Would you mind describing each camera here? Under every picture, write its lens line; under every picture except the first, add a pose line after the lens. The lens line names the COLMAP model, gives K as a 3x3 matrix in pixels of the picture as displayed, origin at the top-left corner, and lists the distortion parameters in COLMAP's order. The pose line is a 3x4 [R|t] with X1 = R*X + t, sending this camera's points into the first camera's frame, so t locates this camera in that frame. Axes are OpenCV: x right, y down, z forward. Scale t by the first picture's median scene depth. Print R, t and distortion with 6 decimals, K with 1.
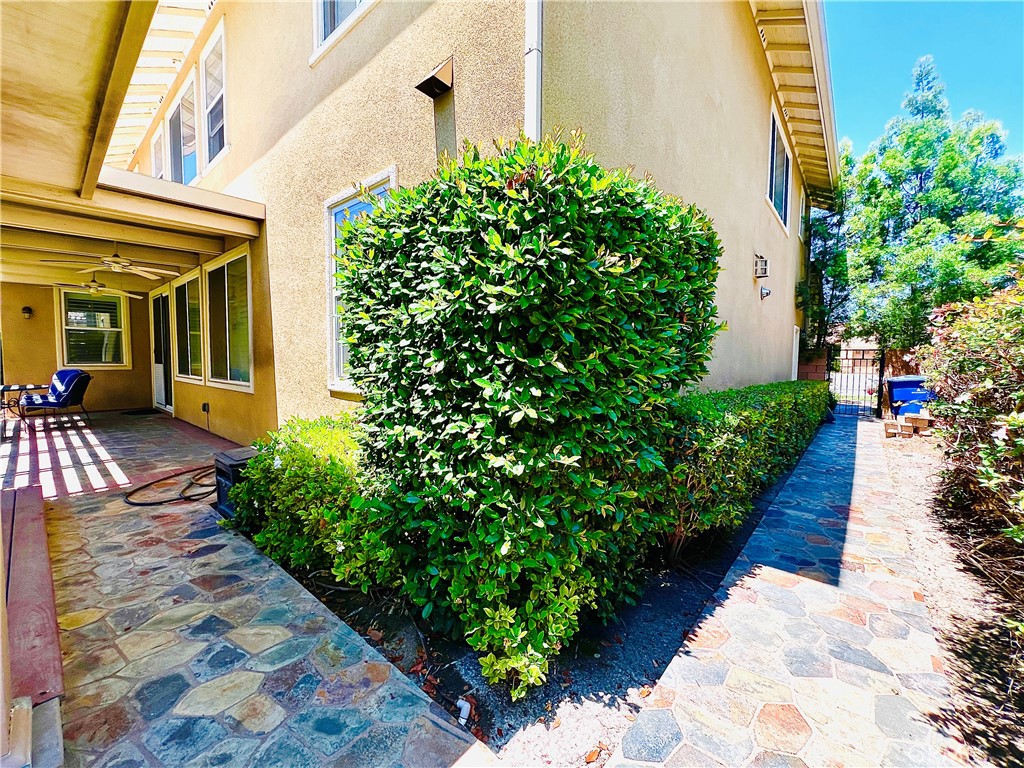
lens RADIAL K [[408.7, 0, 510.3], [0, 408.7, 379.6], [0, 0, 1]] dist [-0.002170, -0.000882]
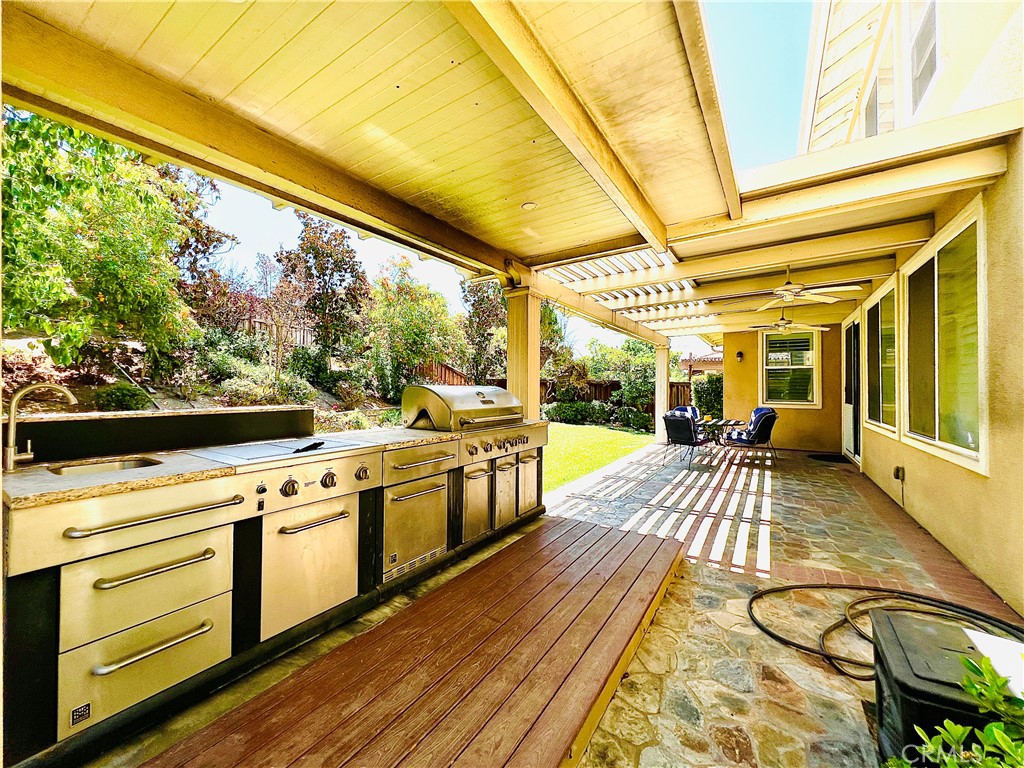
lens RADIAL K [[408.7, 0, 508.2], [0, 408.7, 383.9], [0, 0, 1]] dist [-0.002170, -0.000882]
pose [[0.130460, -0.017745, -0.991295, -0.148273], [-0.052388, 0.998320, -0.024765, -0.030001], [0.990069, 0.055162, 0.129311, 0.247336]]
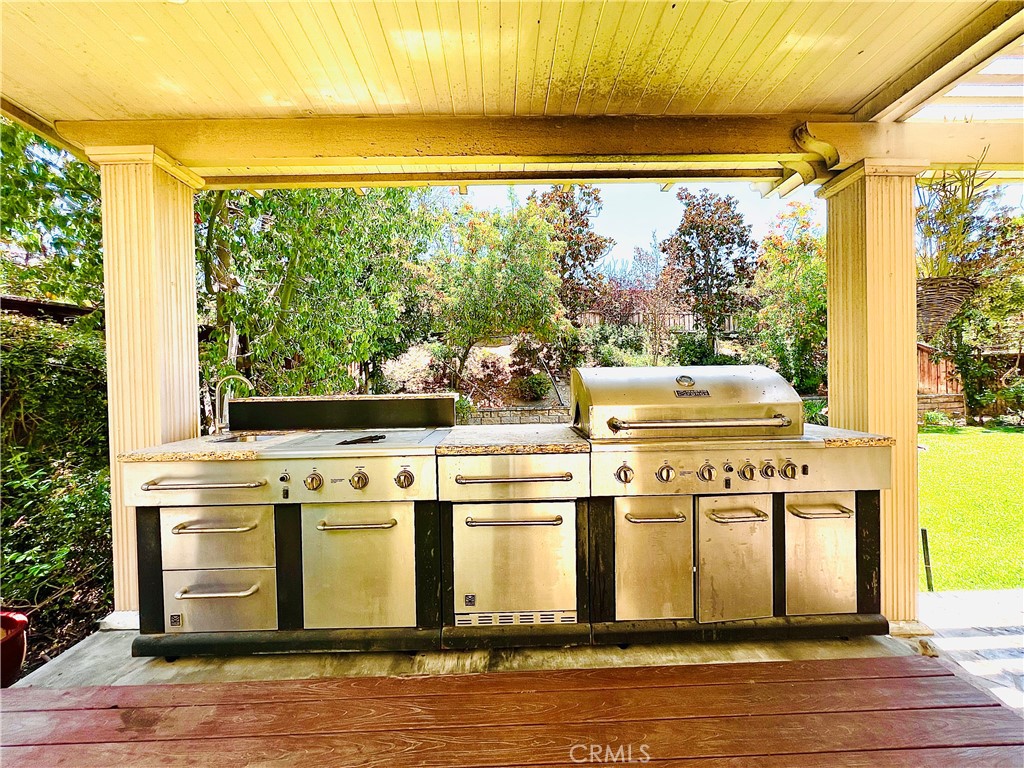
lens RADIAL K [[408.7, 0, 510.5], [0, 408.7, 382.0], [0, 0, 1]] dist [-0.002170, -0.000882]
pose [[-0.745066, 0.010332, -0.666911, -0.382189], [-0.023212, 0.998873, 0.041407, -0.036065], [0.666587, 0.046331, -0.743986, 0.429684]]
